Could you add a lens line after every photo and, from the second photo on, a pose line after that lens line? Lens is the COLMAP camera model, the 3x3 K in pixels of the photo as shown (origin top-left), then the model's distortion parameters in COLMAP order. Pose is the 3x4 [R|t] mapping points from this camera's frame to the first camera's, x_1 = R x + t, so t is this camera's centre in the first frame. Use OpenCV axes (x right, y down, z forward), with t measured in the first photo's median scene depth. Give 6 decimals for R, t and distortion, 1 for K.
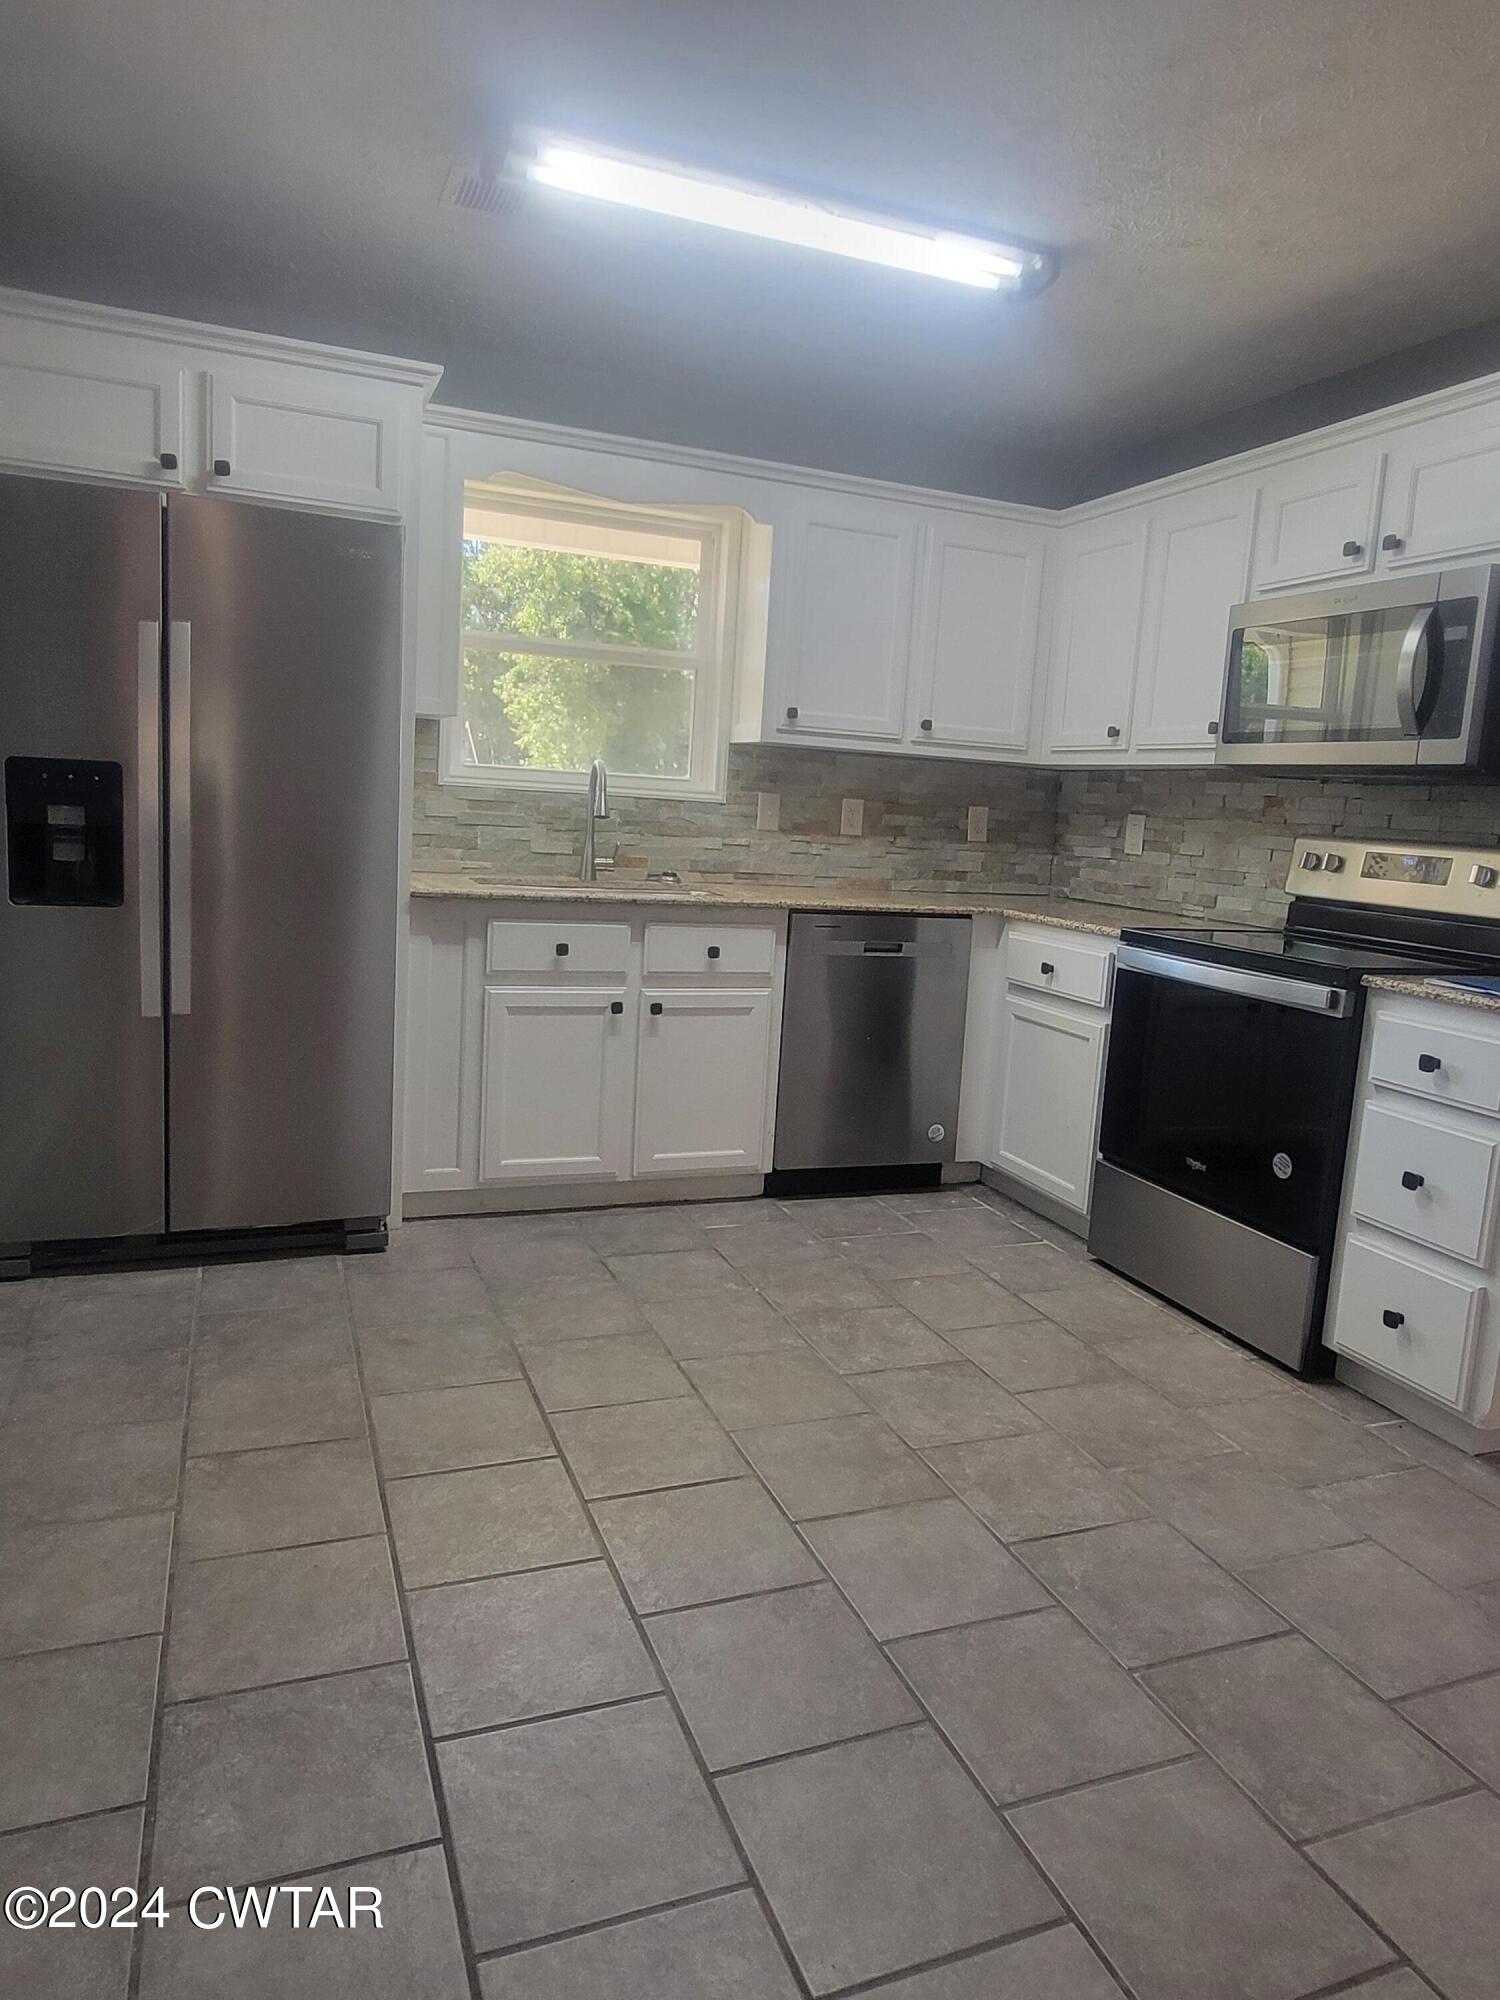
lens RADIAL K [[1255.6, 0, 760.3], [0, 1255.6, 979.9], [0, 0, 1]] dist [-0.008624, 0.002690]
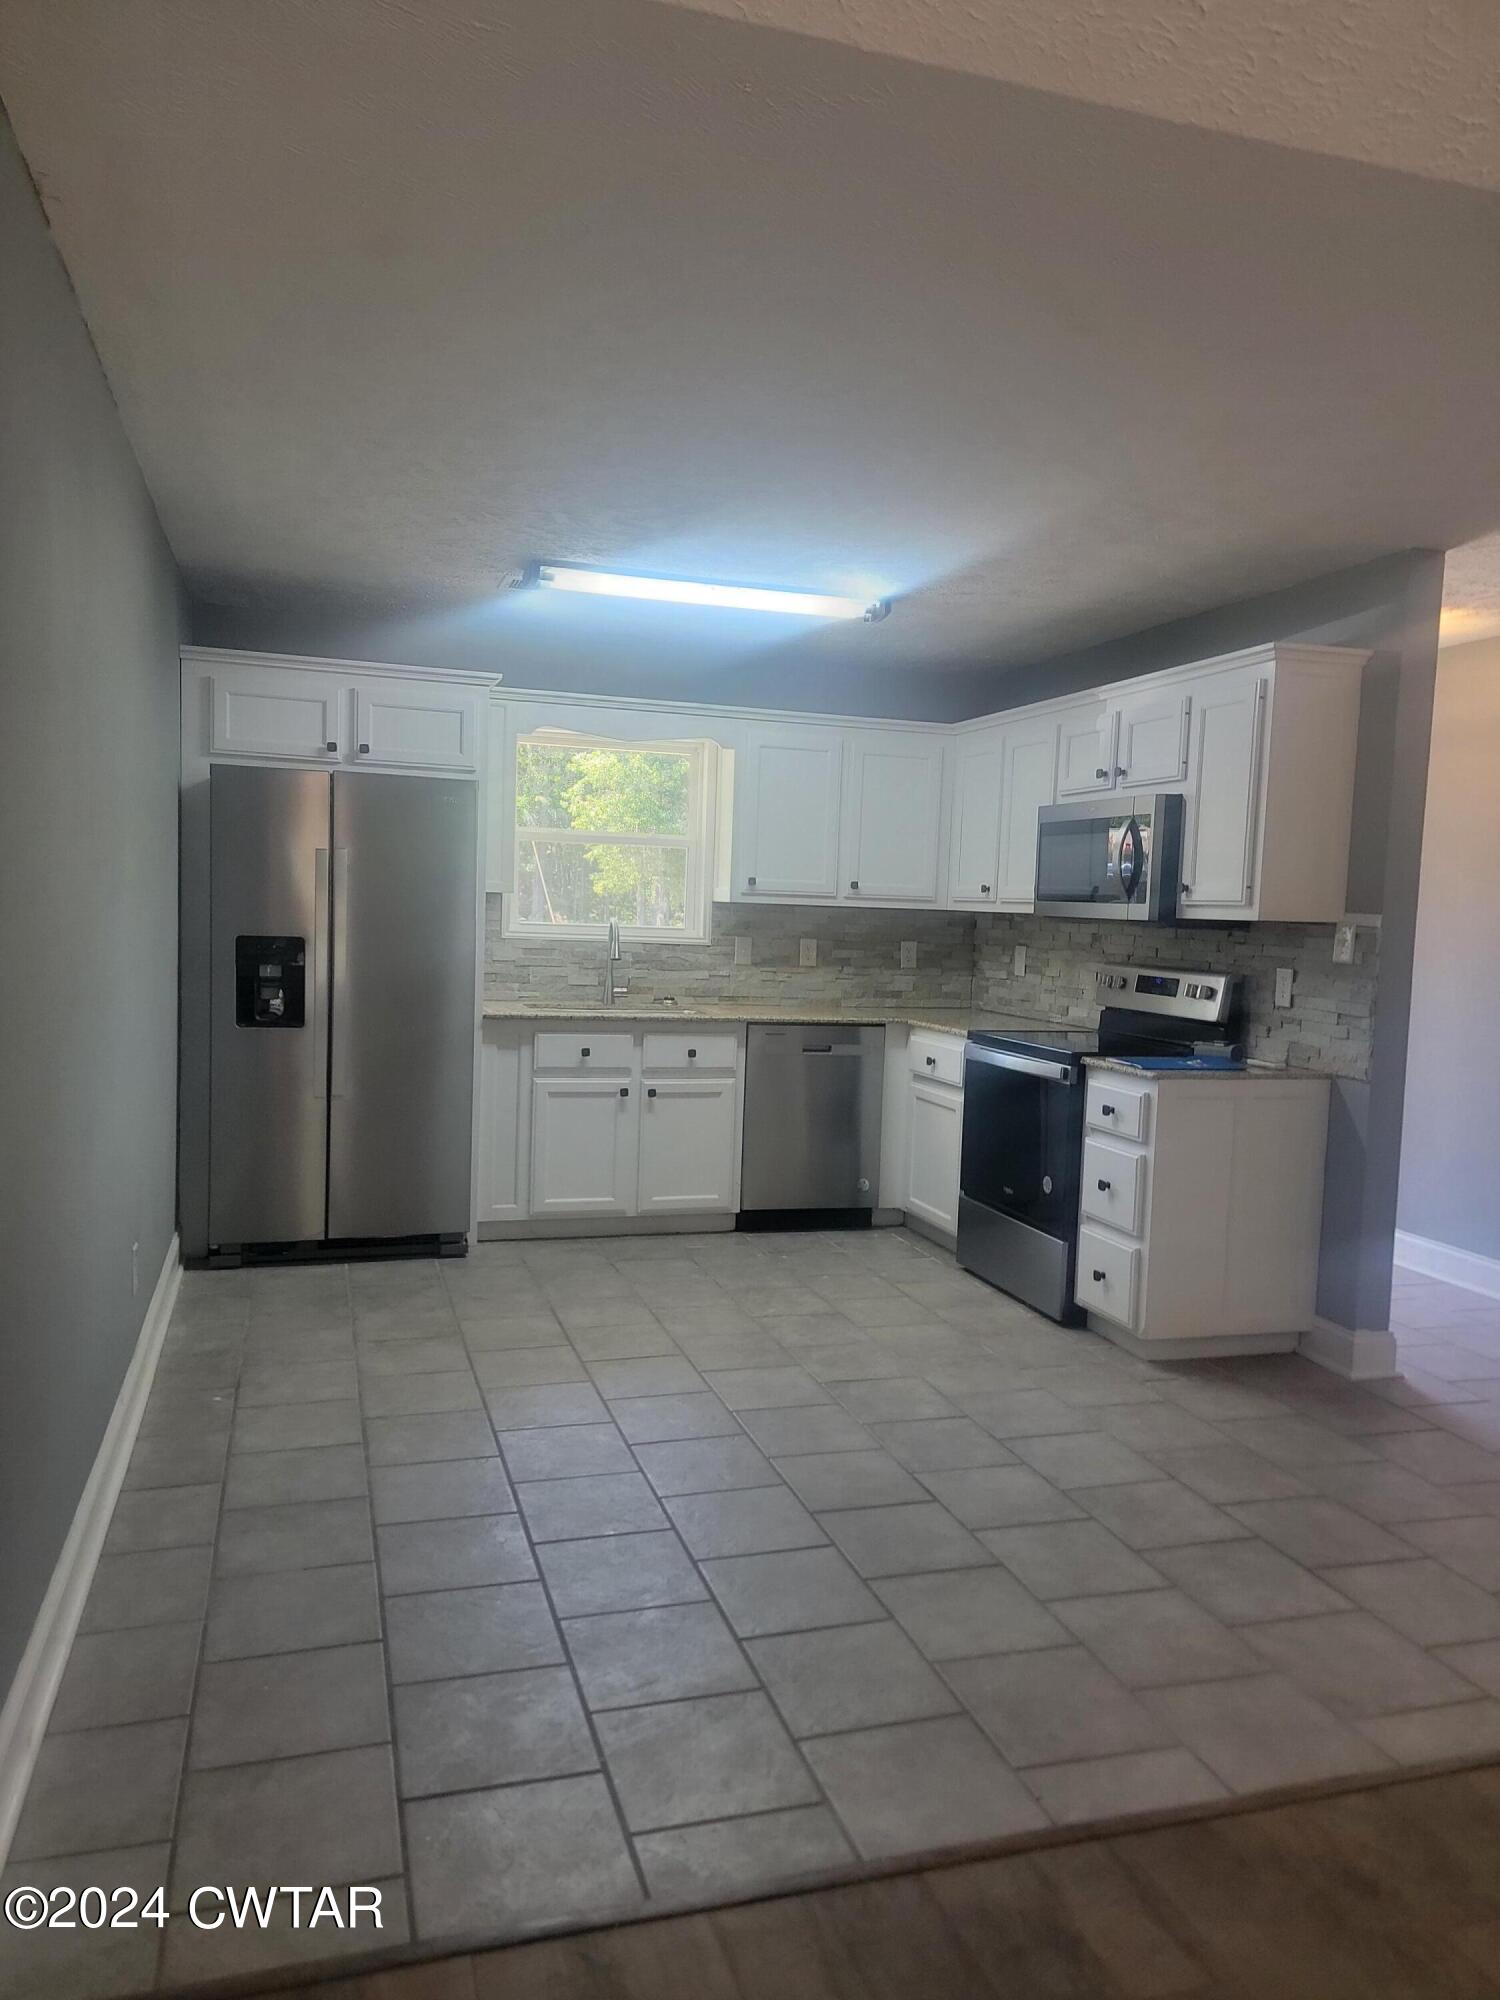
lens RADIAL K [[1408.0, 0, 743.1], [0, 1408.0, 1019.3], [0, 0, 1]] dist [0.061518, -0.000318]
pose [[0.996263, -0.018034, -0.084468, 0.164526], [0.012810, 0.997995, -0.061979, 0.041533], [0.085416, 0.060665, 0.994497, -0.618513]]
